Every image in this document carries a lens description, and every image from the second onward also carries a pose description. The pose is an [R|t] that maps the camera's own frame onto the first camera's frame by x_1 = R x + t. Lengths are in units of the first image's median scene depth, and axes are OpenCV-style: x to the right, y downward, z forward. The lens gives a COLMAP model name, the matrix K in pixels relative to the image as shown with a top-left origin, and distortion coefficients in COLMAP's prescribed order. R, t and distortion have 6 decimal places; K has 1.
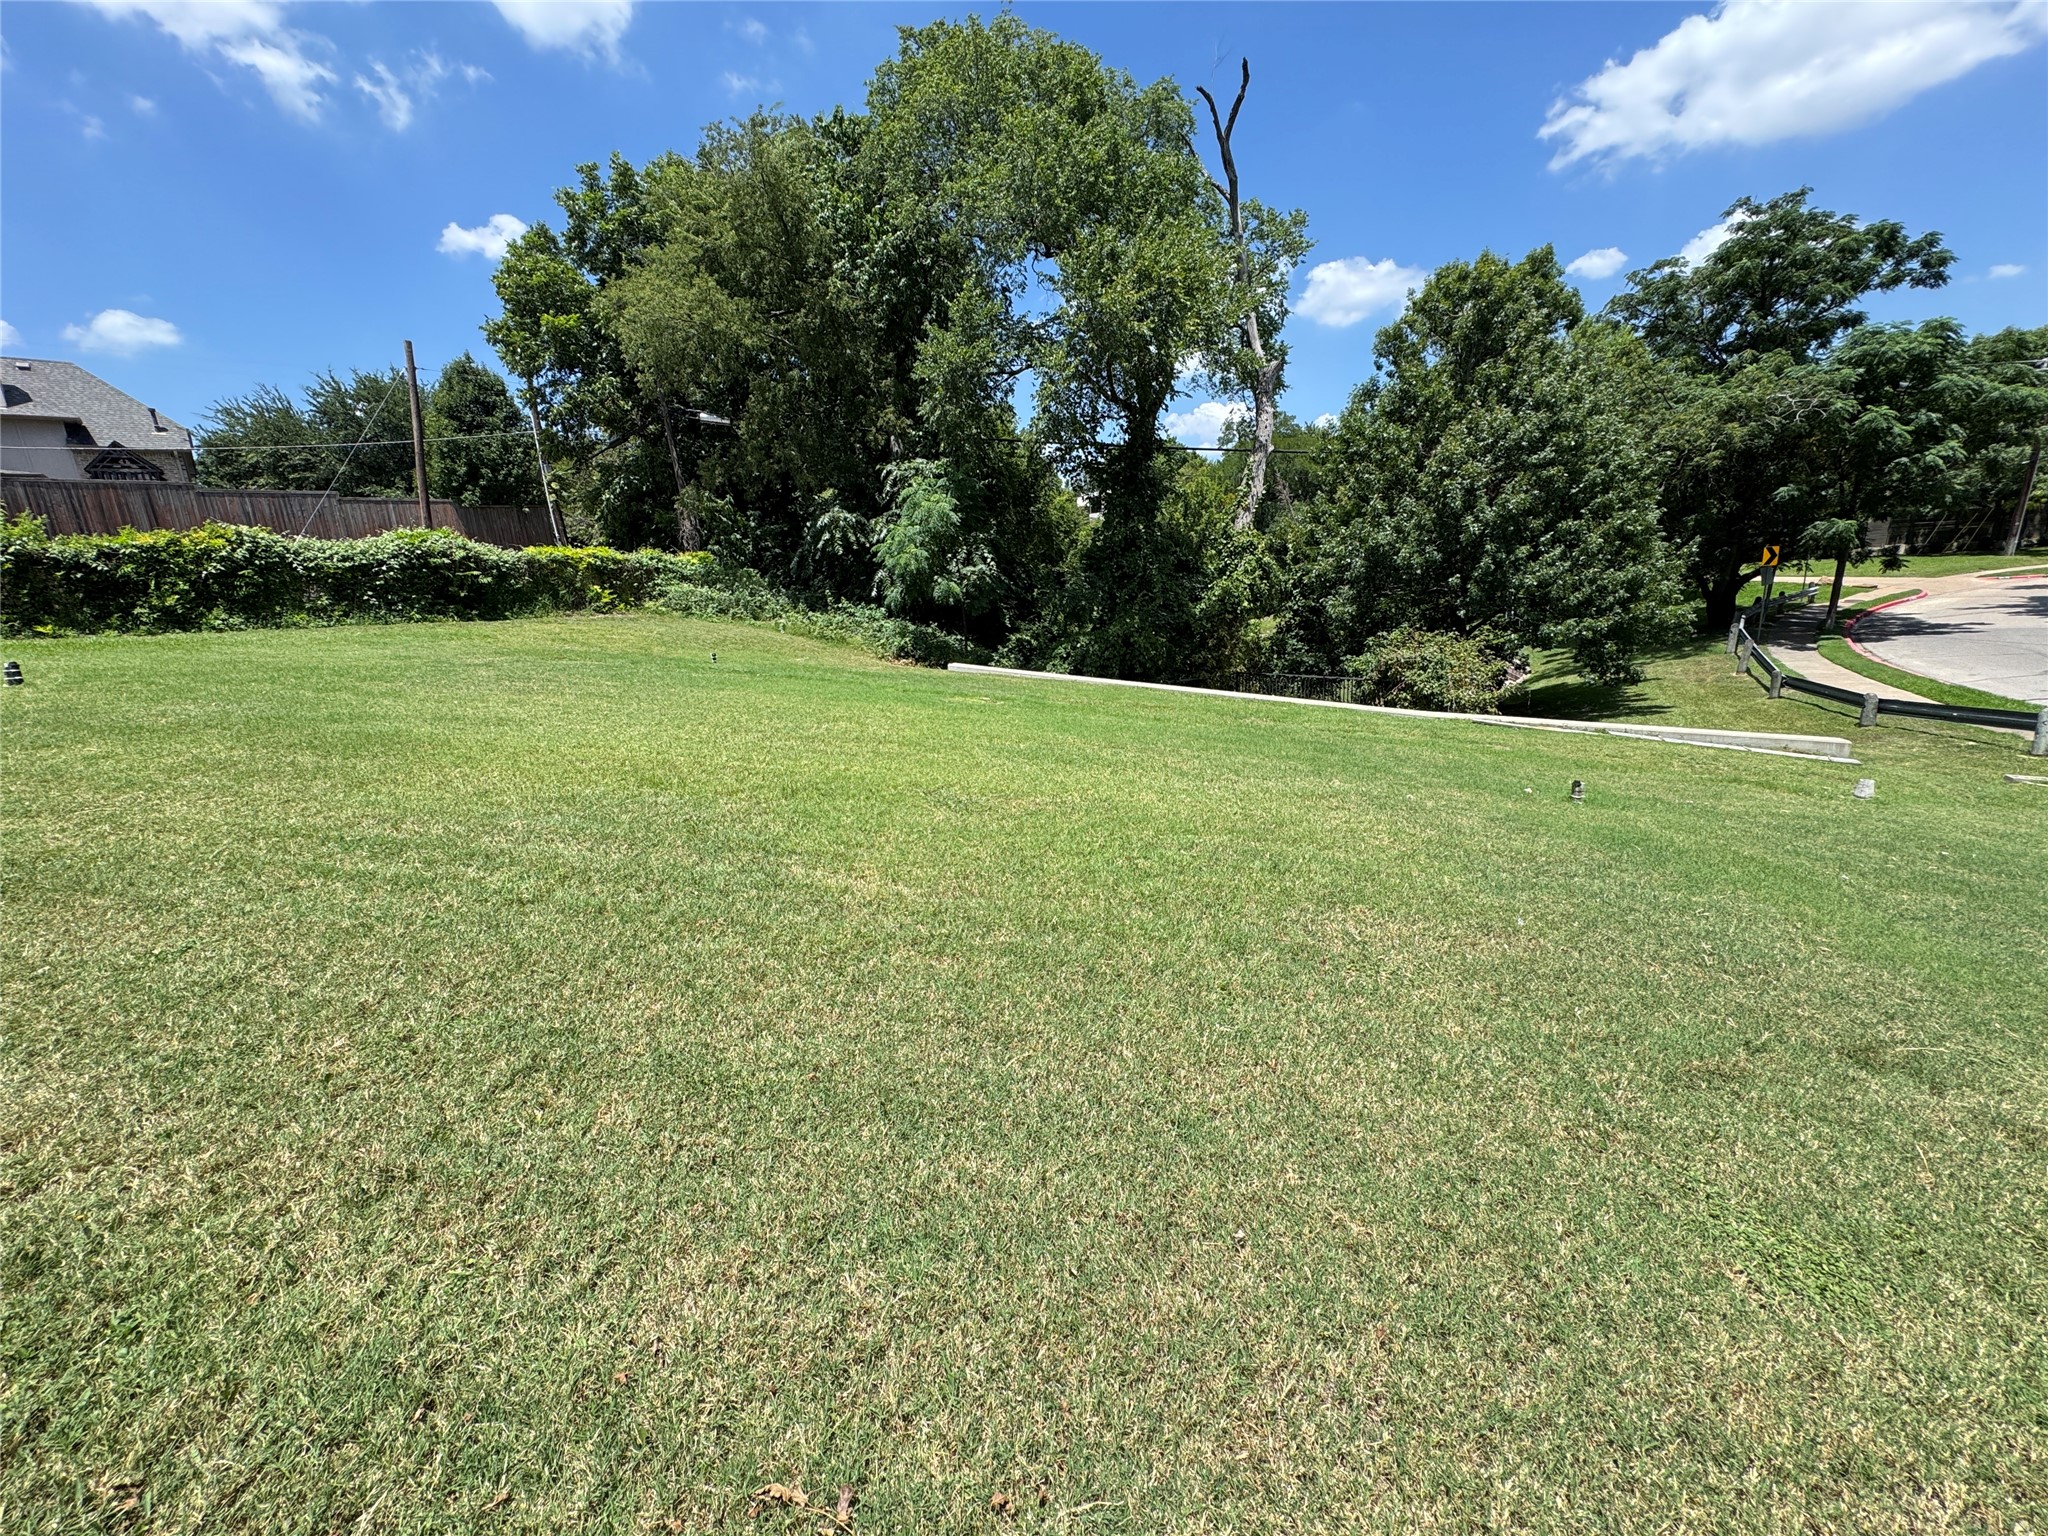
lens RADIAL K [[819.2, 0, 1024.0], [0, 819.2, 768.0], [0, 0, 1]] dist [-0.001268, 0.000560]
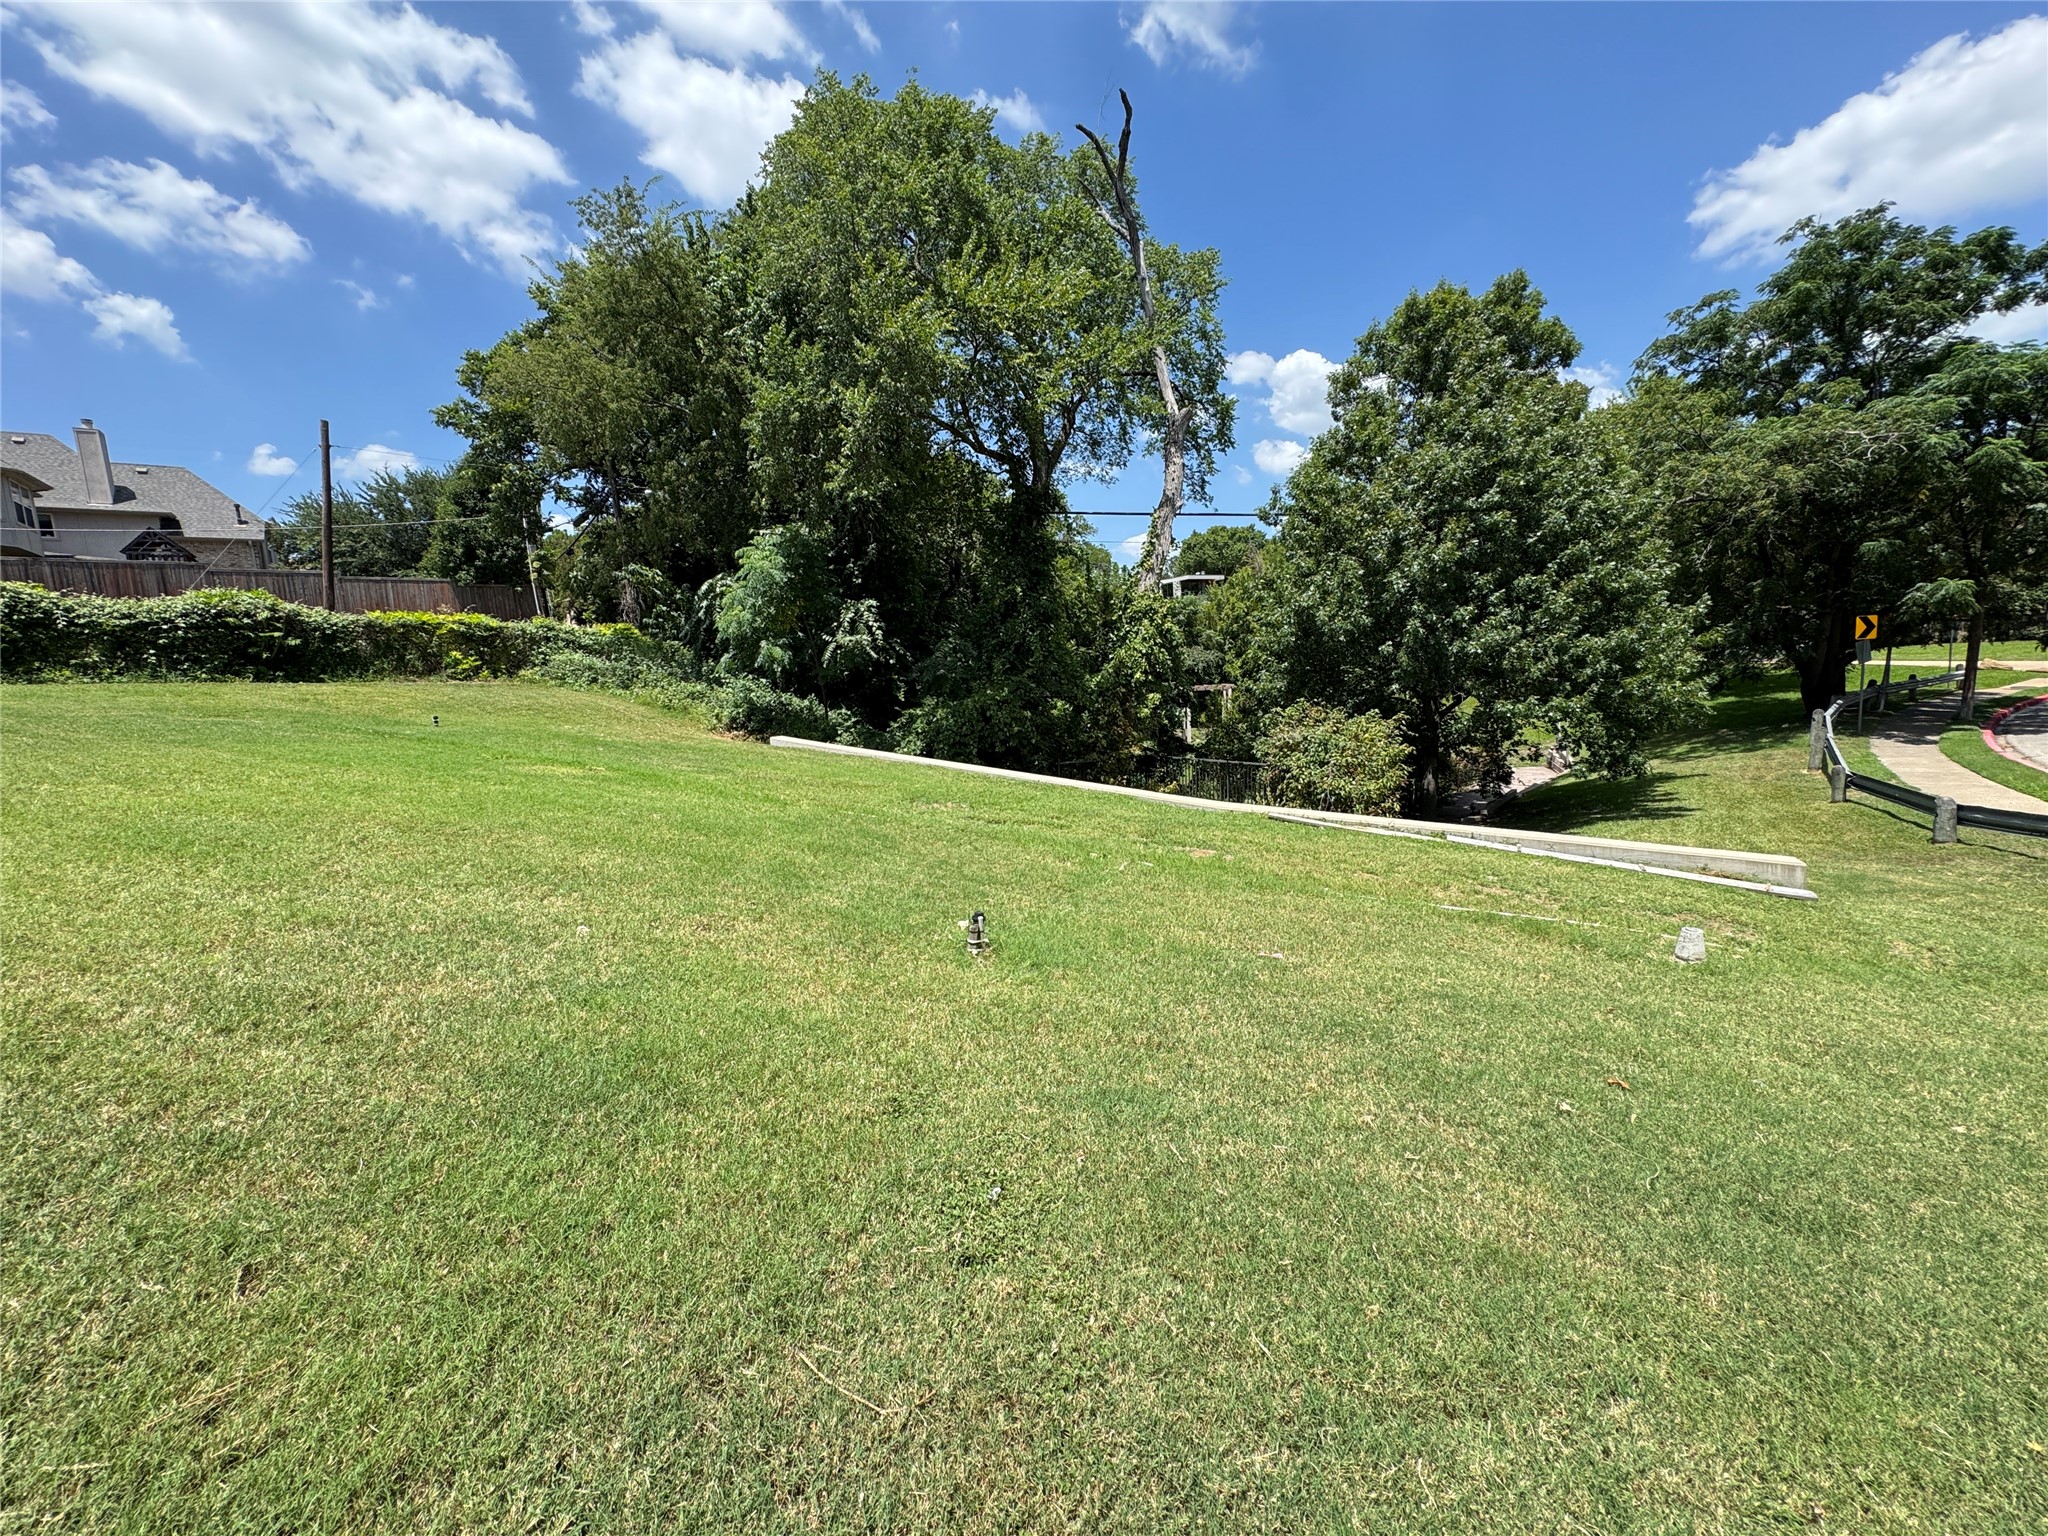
lens RADIAL K [[819.2, 0, 1024.0], [0, 819.2, 768.0], [0, 0, 1]] dist [-0.001268, 0.000560]
pose [[0.989960, 0.022553, -0.139540, 0.277341], [-0.037263, 0.993908, -0.103724, -0.009774], [0.136350, 0.107882, 0.984769, 0.146790]]
